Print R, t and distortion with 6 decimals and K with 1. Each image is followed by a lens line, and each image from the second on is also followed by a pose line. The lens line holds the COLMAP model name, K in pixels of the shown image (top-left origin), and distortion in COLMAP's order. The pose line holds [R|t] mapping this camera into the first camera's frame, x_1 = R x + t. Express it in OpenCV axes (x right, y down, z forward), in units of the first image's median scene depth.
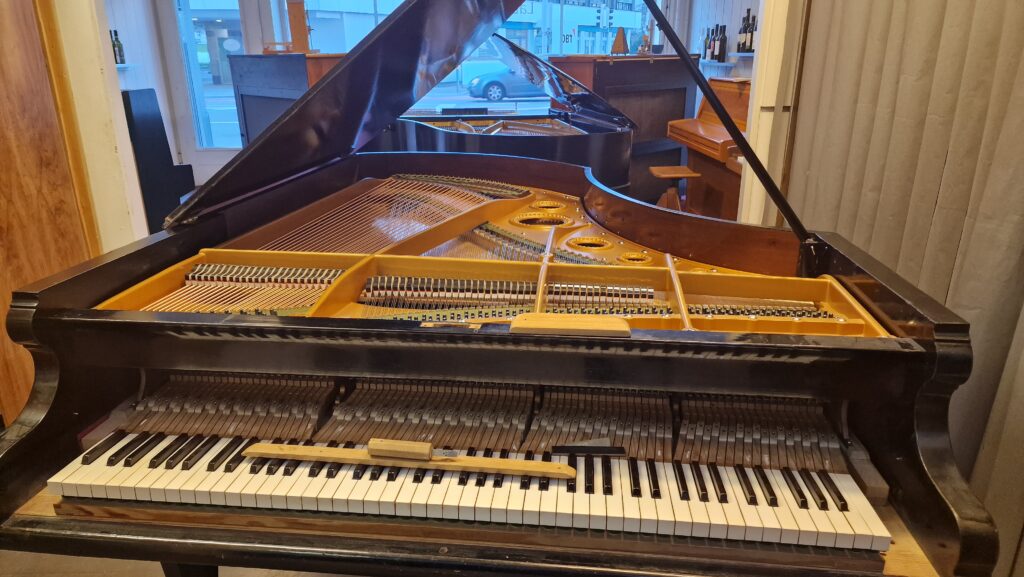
lens RADIAL K [[682.5, 0, 512.0], [0, 682.5, 288.5], [0, 0, 1]] dist [-0.000766, -0.001171]
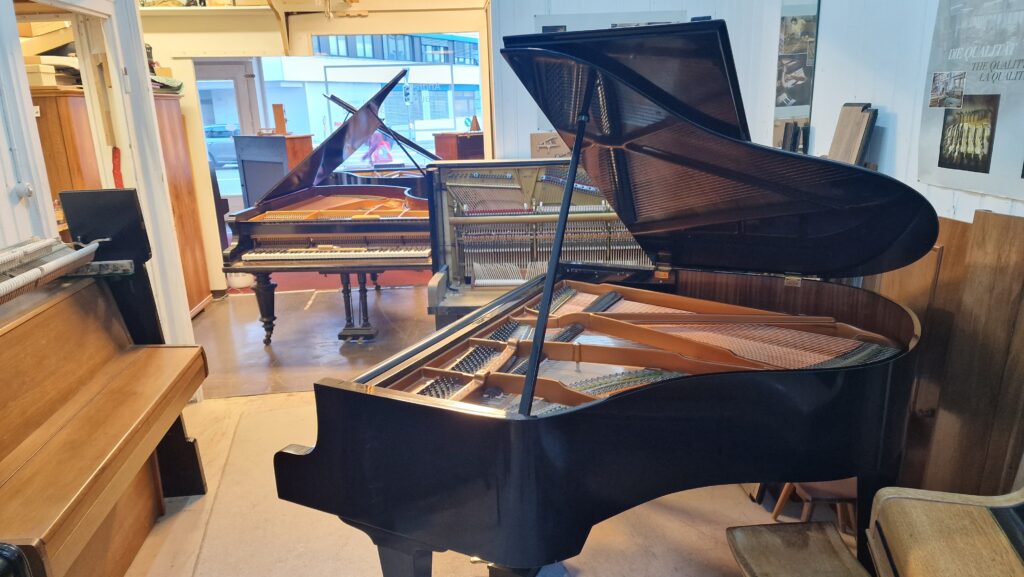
lens RADIAL K [[682.5, 0, 512.0], [0, 682.5, 288.5], [0, 0, 1]] dist [-0.000766, -0.001171]
pose [[0.998130, -0.039105, 0.046988, 0.240633], [0.042447, 0.996475, -0.072364, 0.263867], [-0.043993, 0.074223, 0.996271, -1.000679]]
